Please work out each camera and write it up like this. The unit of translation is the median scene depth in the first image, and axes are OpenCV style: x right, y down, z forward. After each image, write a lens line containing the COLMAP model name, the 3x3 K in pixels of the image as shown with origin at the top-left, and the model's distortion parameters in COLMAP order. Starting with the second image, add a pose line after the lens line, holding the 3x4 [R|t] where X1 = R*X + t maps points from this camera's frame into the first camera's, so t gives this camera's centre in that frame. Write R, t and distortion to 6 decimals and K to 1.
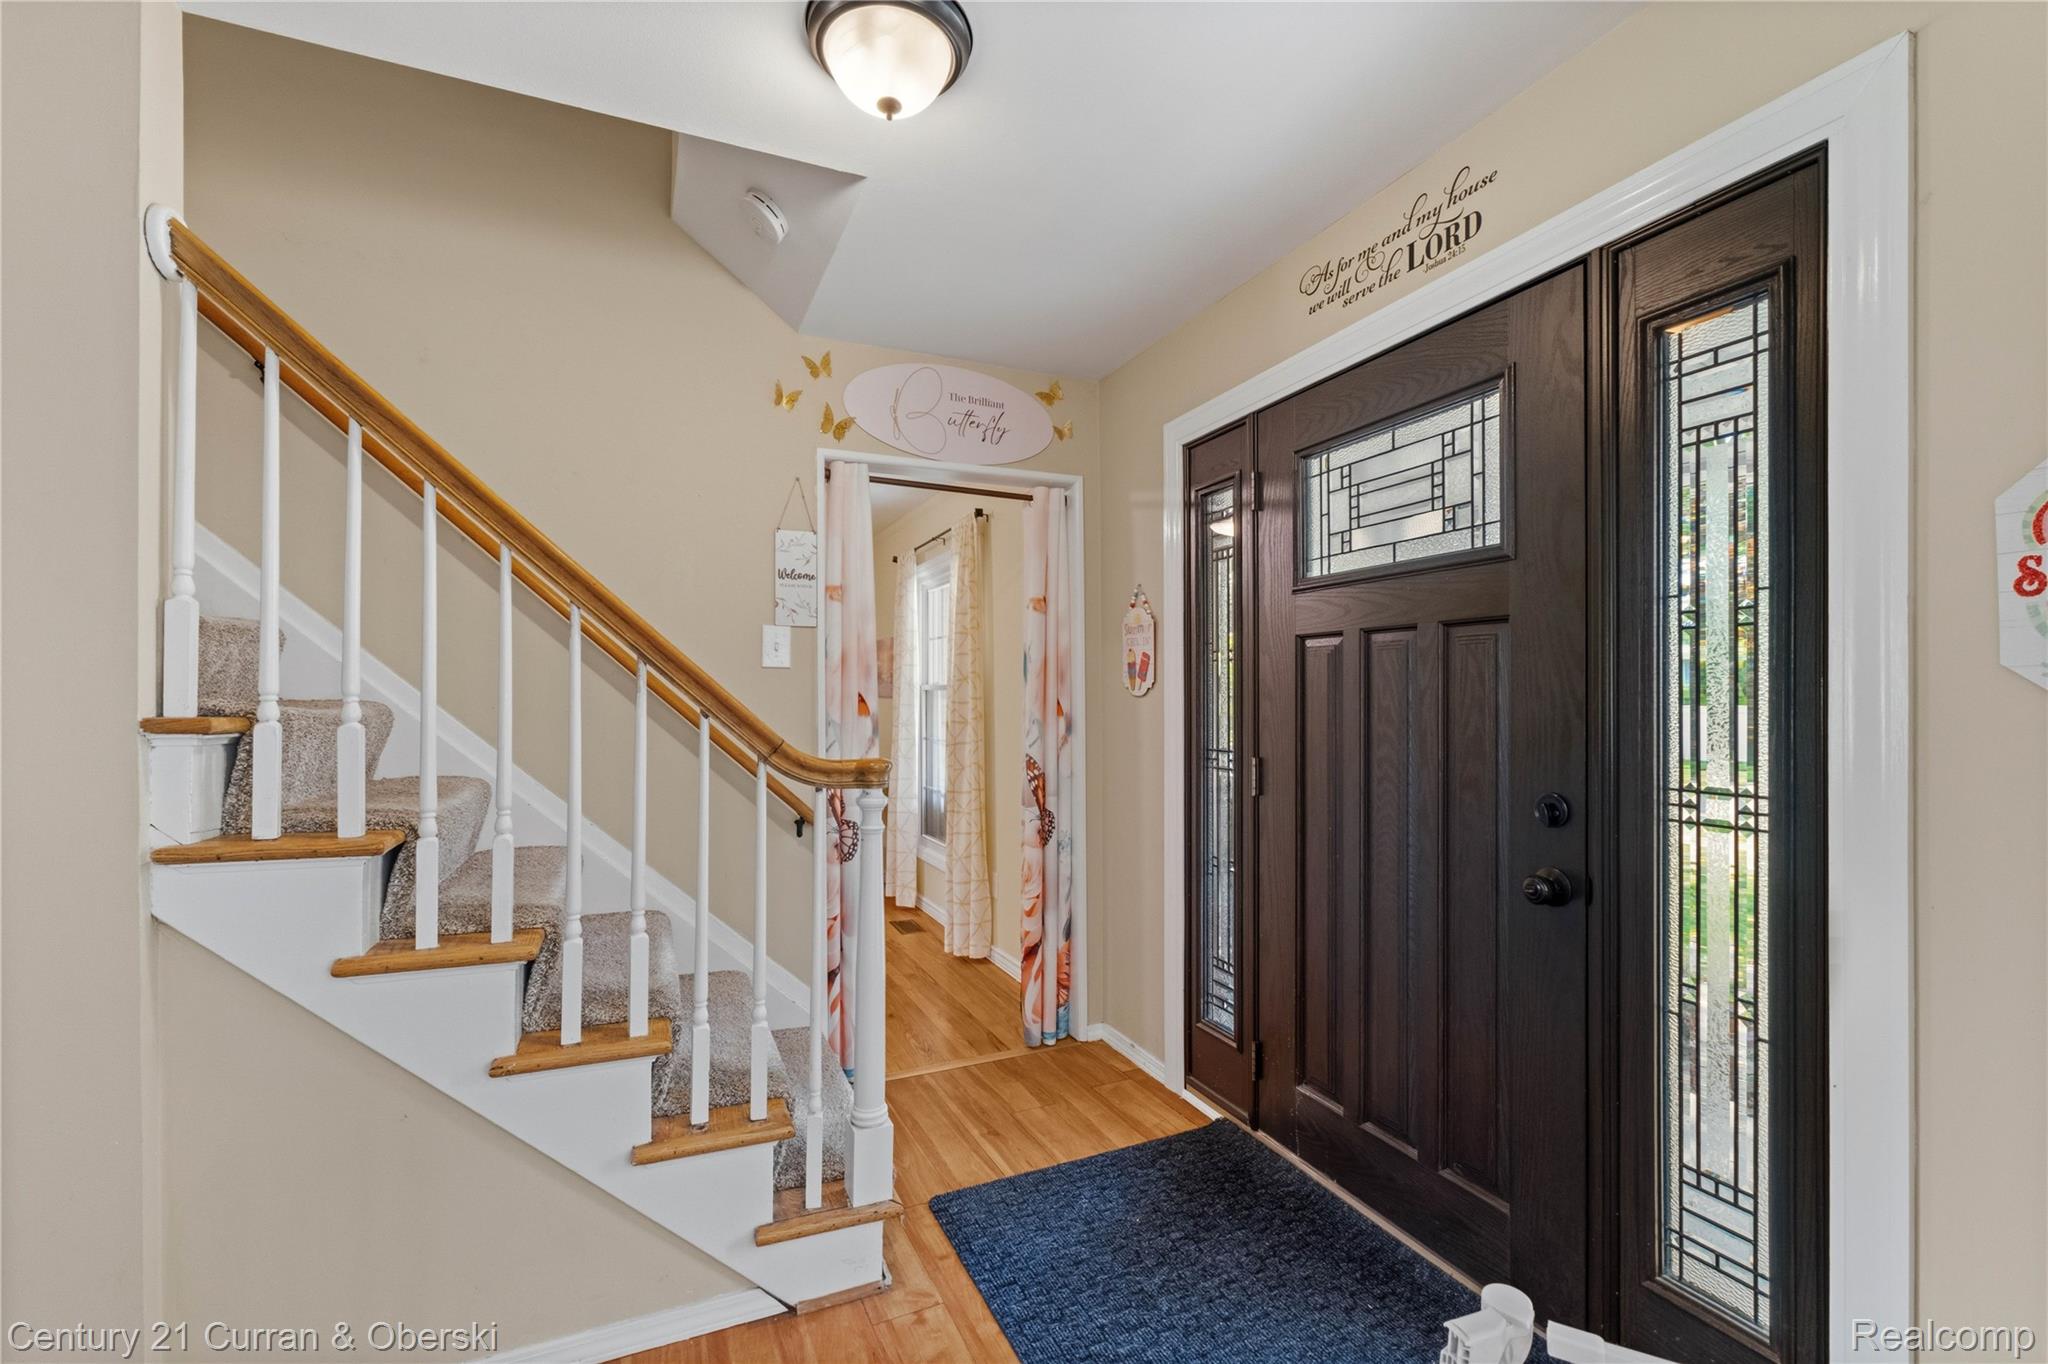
lens RADIAL K [[873.8, 0, 1023.0], [0, 873.8, 698.5], [0, 0, 1]] dist [0.001271, 0.001249]
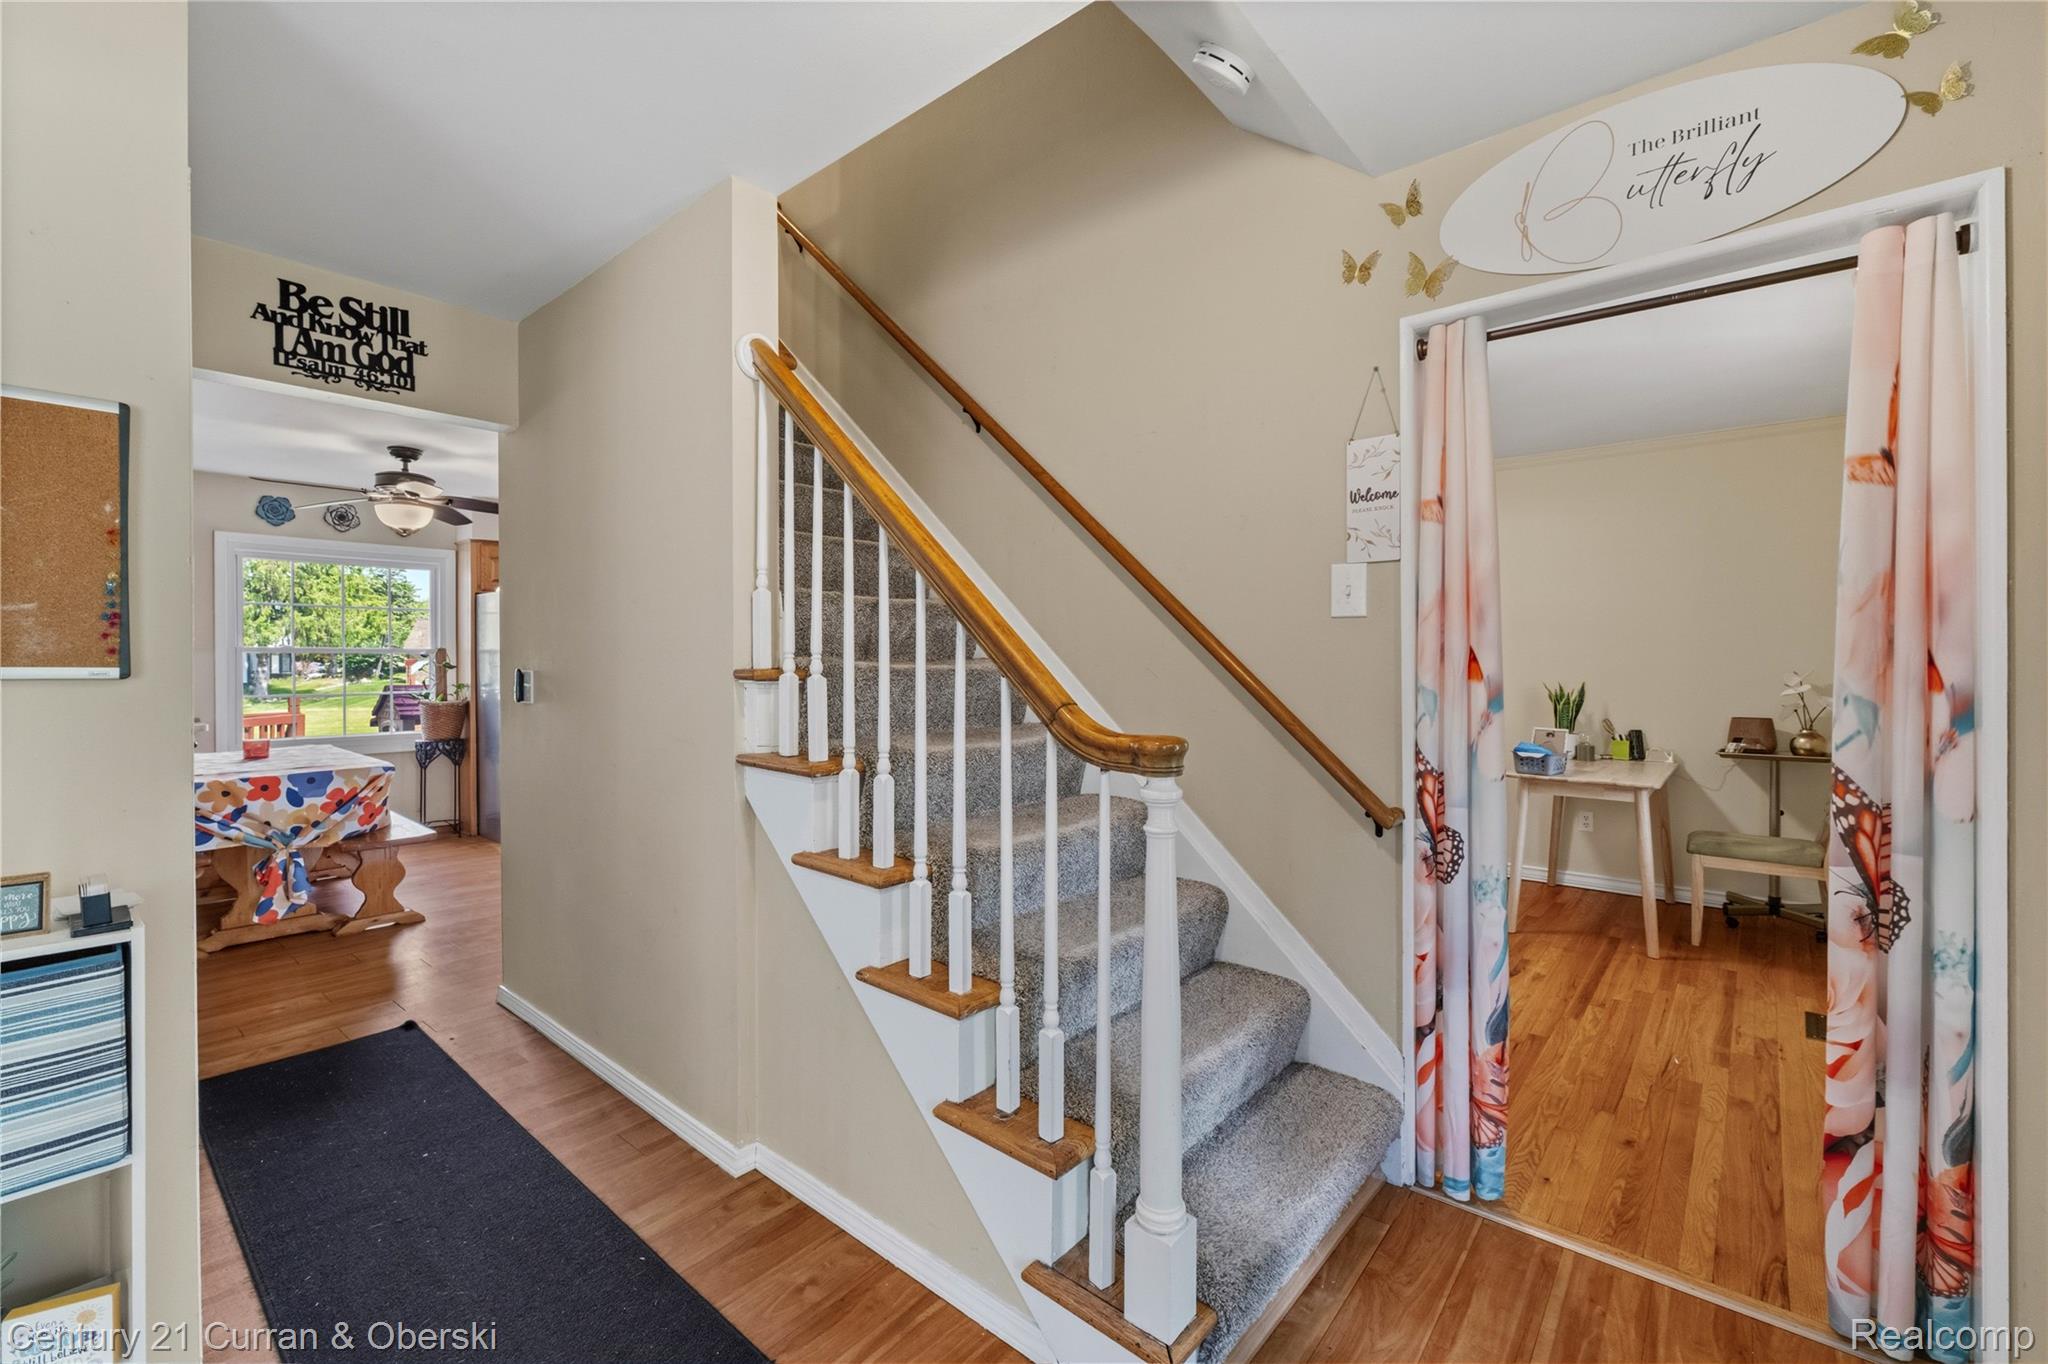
lens RADIAL K [[873.8, 0, 1015.0], [0, 873.8, 660.9], [0, 0, 1]] dist [0.001271, 0.001249]
pose [[0.428704, 0.003547, -0.903438, 0.291700], [0.002339, 0.999985, 0.005036, -0.000330], [0.903442, -0.004273, 0.428689, 0.377079]]
